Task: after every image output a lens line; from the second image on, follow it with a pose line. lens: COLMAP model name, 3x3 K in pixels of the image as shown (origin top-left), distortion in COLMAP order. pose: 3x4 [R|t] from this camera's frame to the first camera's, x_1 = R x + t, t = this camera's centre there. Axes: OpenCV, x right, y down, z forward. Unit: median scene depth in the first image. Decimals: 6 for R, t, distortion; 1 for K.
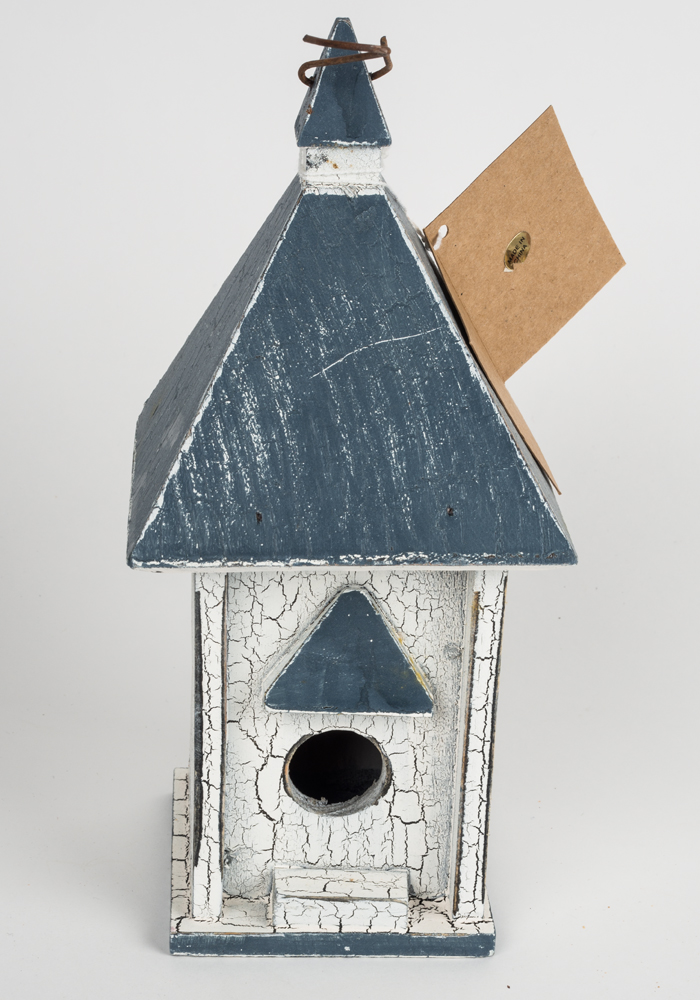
lens RADIAL K [[2218.5, 0, 350.0], [0, 2218.5, 500.0], [0, 0, 1]] dist [-0.022354, -0.113498]
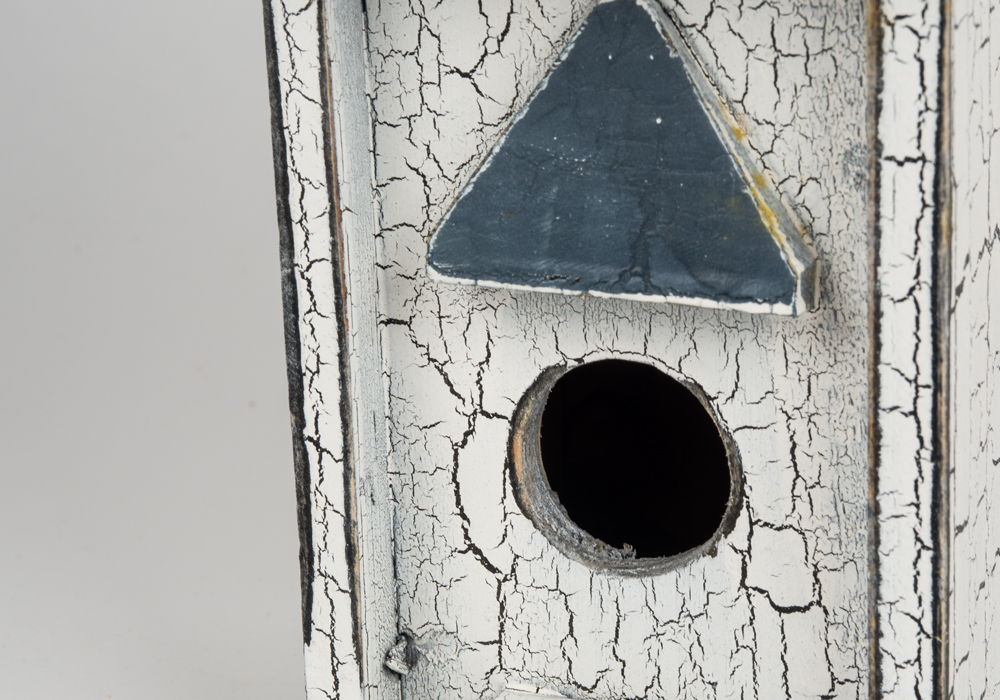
lens RADIAL K [[2628.9, 0, 500.0], [0, 2628.9, 350.0], [0, 0, 1]] dist [-0.017520, -0.222582]
pose [[0.890887, 0.046168, -0.451872, 0.209354], [-0.109303, 0.987378, -0.114617, 0.165678], [0.440877, 0.151502, 0.884689, 0.540150]]
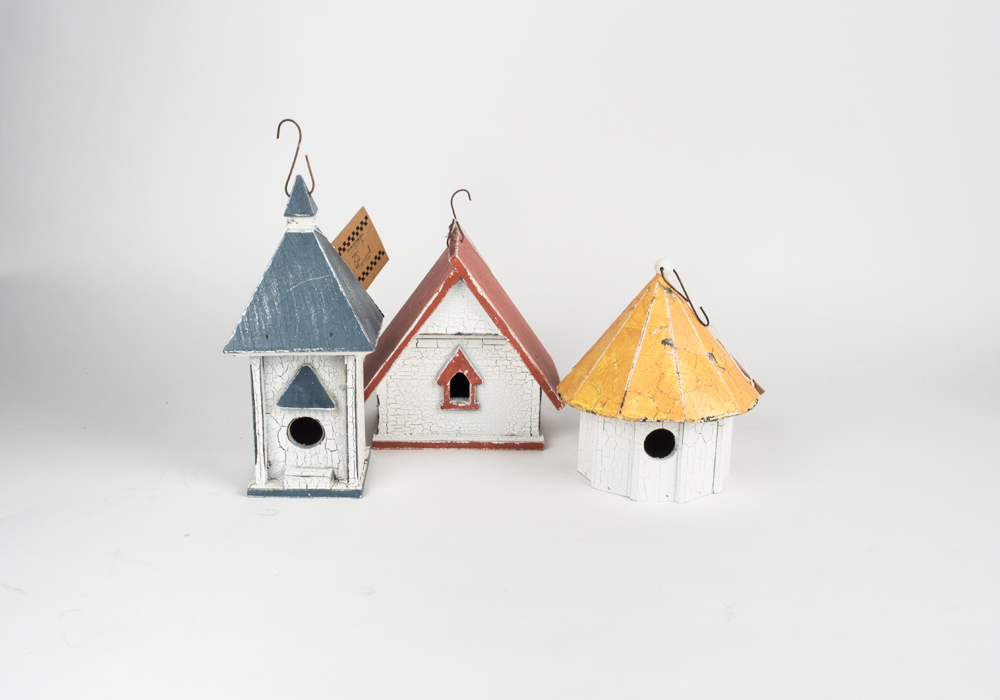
lens RADIAL K [[1121.1, 0, 501.4], [0, 1121.1, 324.1], [0, 0, 1]] dist [0.004655, 0.002902]
pose [[0.999456, -0.013658, -0.030016, 0.301158], [0.009741, 0.991860, -0.126964, 0.174745], [0.031506, 0.126602, 0.991453, -0.469279]]
